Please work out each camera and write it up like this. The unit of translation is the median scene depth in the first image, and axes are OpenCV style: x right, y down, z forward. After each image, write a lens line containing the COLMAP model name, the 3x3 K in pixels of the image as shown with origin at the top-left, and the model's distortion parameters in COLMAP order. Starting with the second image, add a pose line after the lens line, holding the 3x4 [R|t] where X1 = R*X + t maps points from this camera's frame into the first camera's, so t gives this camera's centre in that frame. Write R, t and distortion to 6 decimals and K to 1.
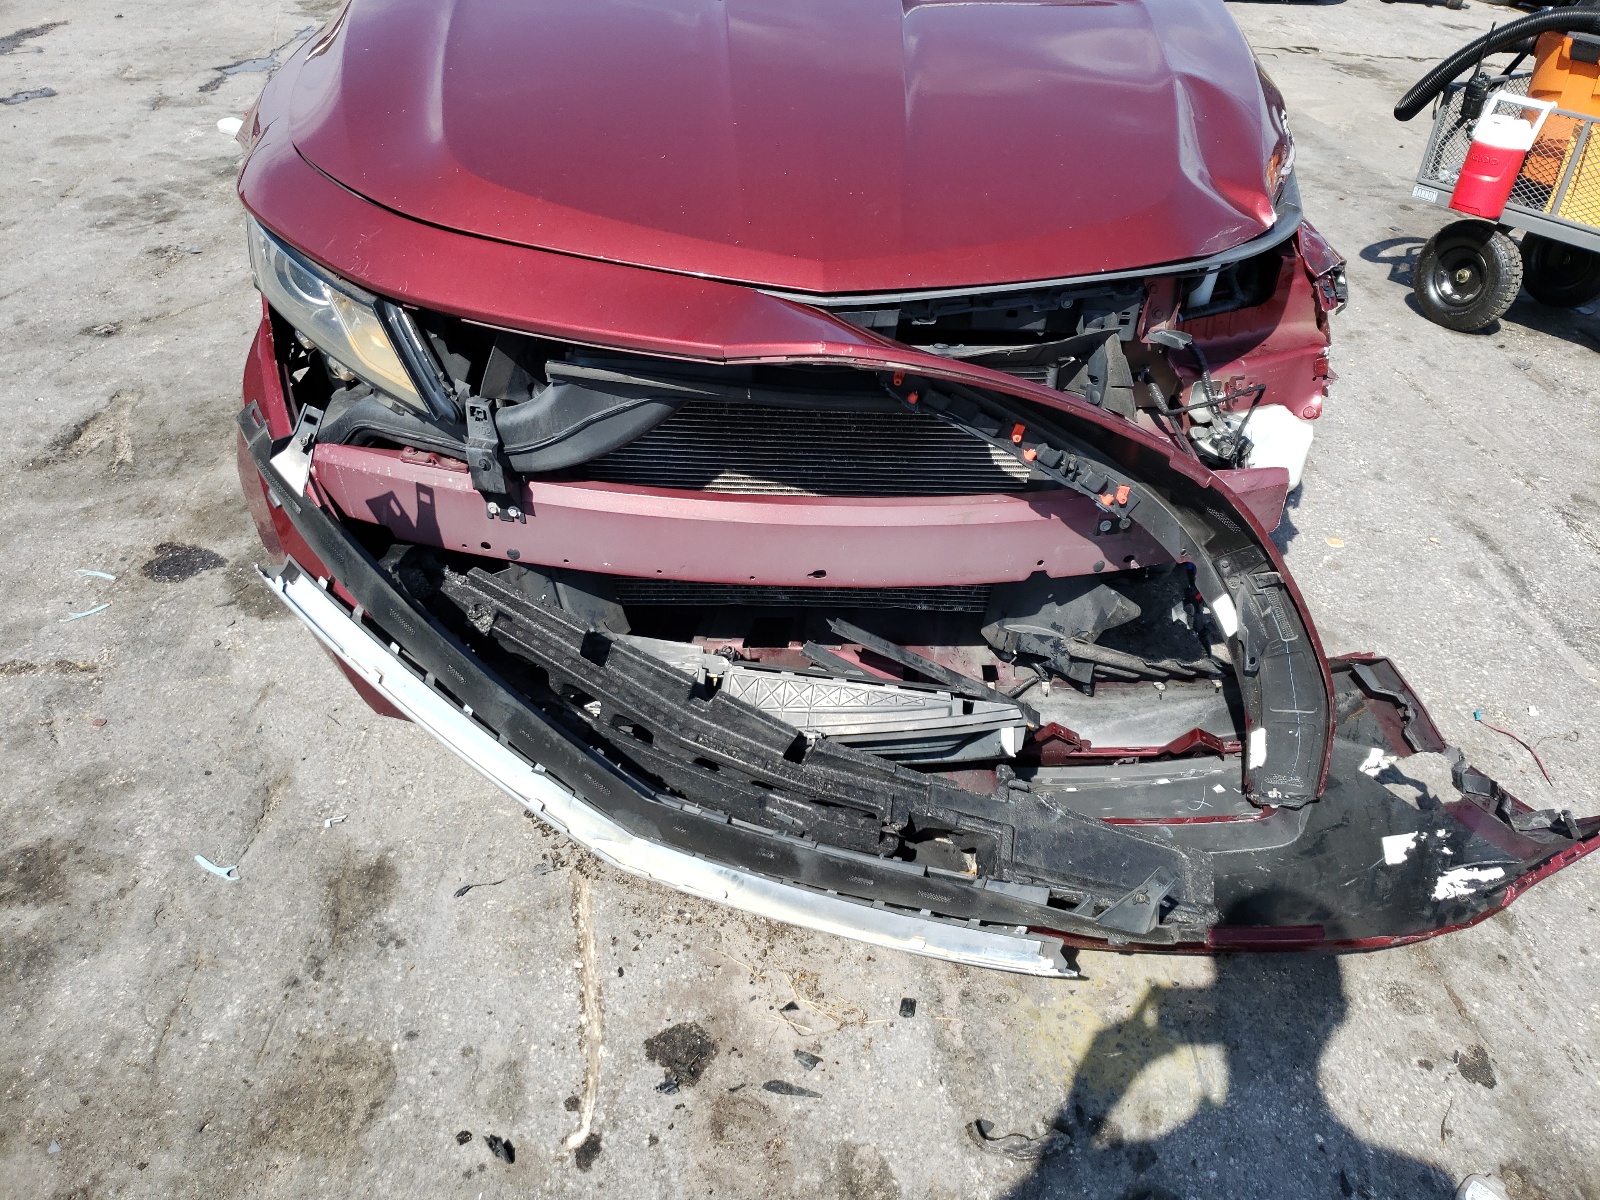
lens RADIAL K [[1230.4, 0, 800.6], [0, 1230.4, 595.7], [0, 0, 1]] dist [-0.001773, 0.001892]
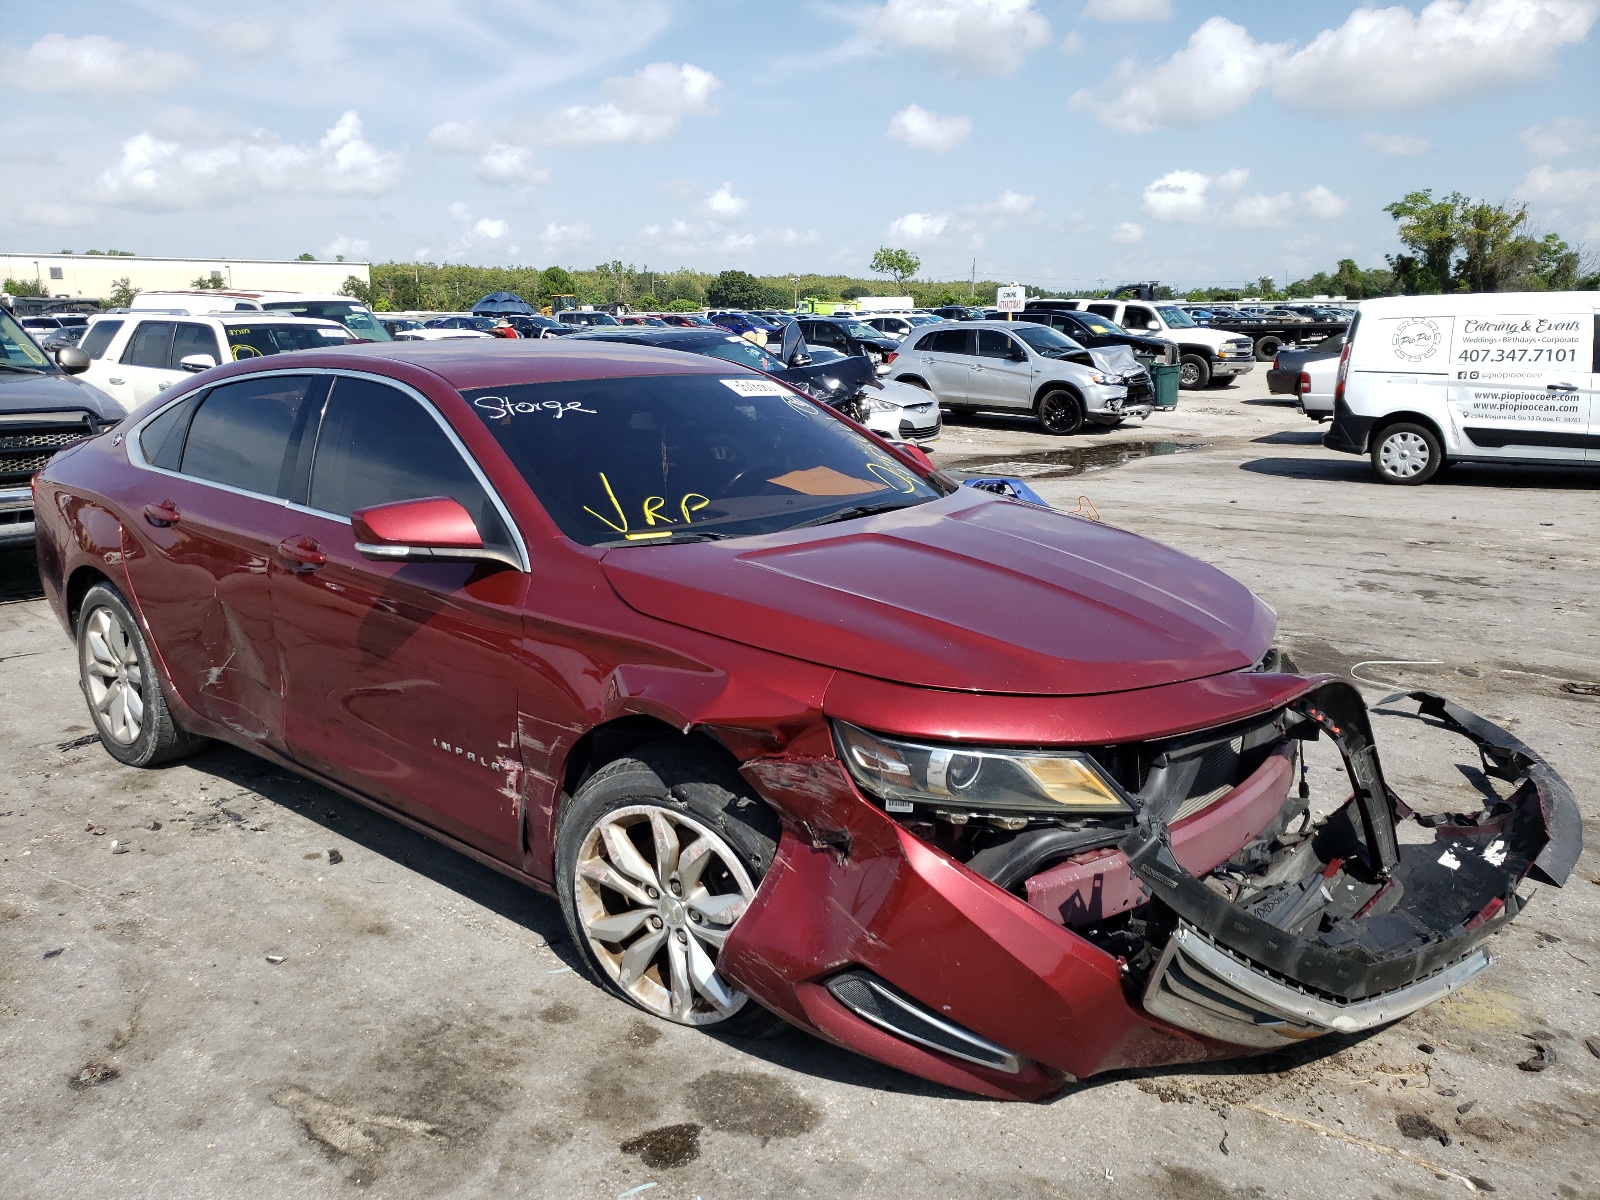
lens RADIAL K [[1230.4, 0, 798.2], [0, 1230.4, 604.9], [0, 0, 1]] dist [-0.001773, 0.001892]
pose [[0.691052, -0.222093, 0.687839, -1.549931], [0.451385, 0.875851, -0.170694, -0.293975], [-0.564534, 0.428438, 0.705508, 0.064077]]
